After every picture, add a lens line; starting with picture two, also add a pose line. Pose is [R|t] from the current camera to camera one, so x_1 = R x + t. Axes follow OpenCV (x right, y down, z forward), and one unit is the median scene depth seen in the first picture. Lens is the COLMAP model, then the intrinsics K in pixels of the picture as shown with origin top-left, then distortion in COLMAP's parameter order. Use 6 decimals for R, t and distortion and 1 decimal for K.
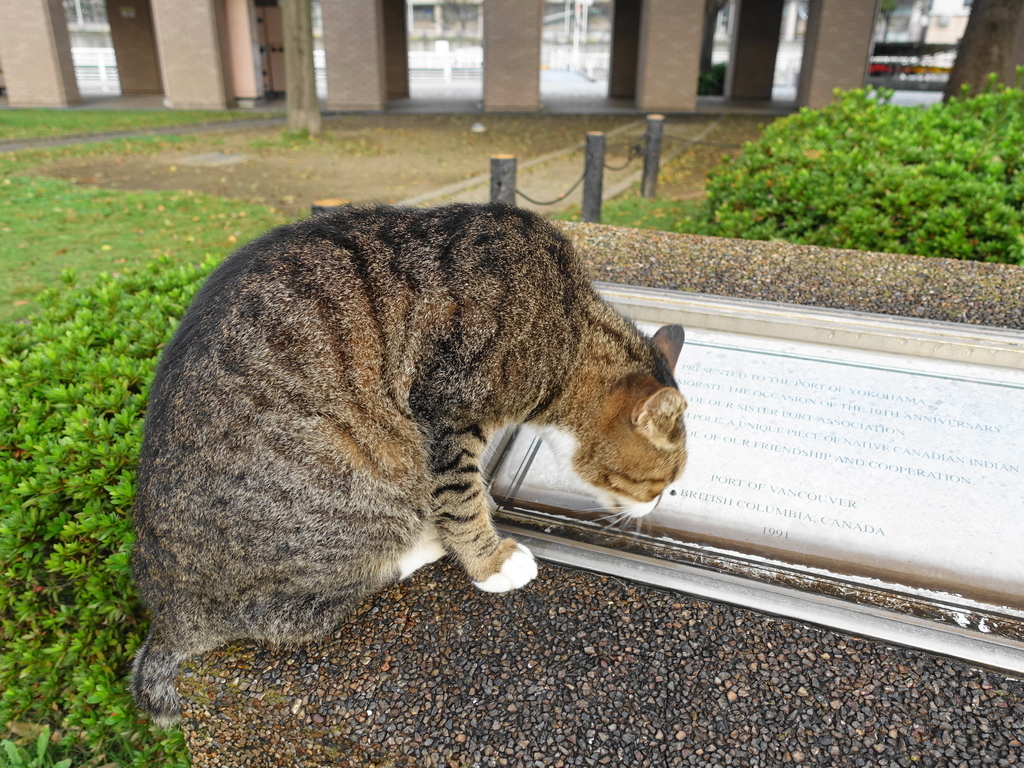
lens RADIAL K [[749.7, 0, 509.9], [0, 749.7, 385.3], [0, 0, 1]] dist [0.014482, 0.002651]
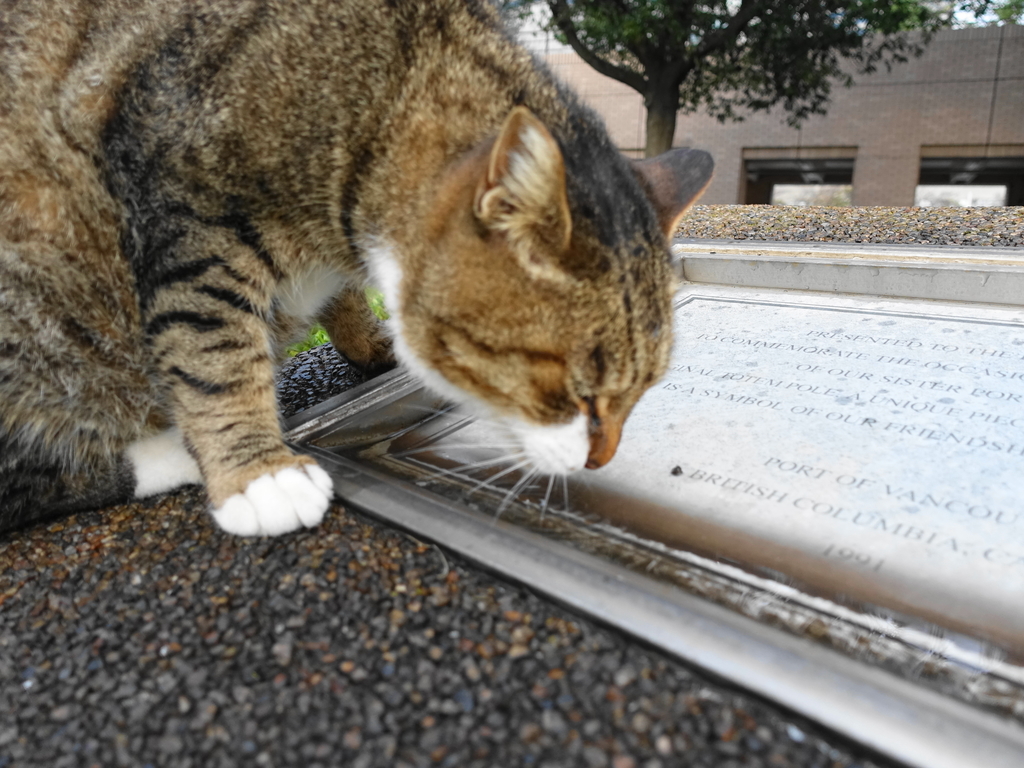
lens RADIAL K [[749.7, 0, 513.6], [0, 749.7, 380.9], [0, 0, 1]] dist [0.014482, 0.002651]
pose [[0.909140, 0.085745, -0.407569, 0.384086], [-0.175404, 0.966389, -0.187953, 0.240412], [0.377754, 0.242364, 0.893623, 0.568076]]
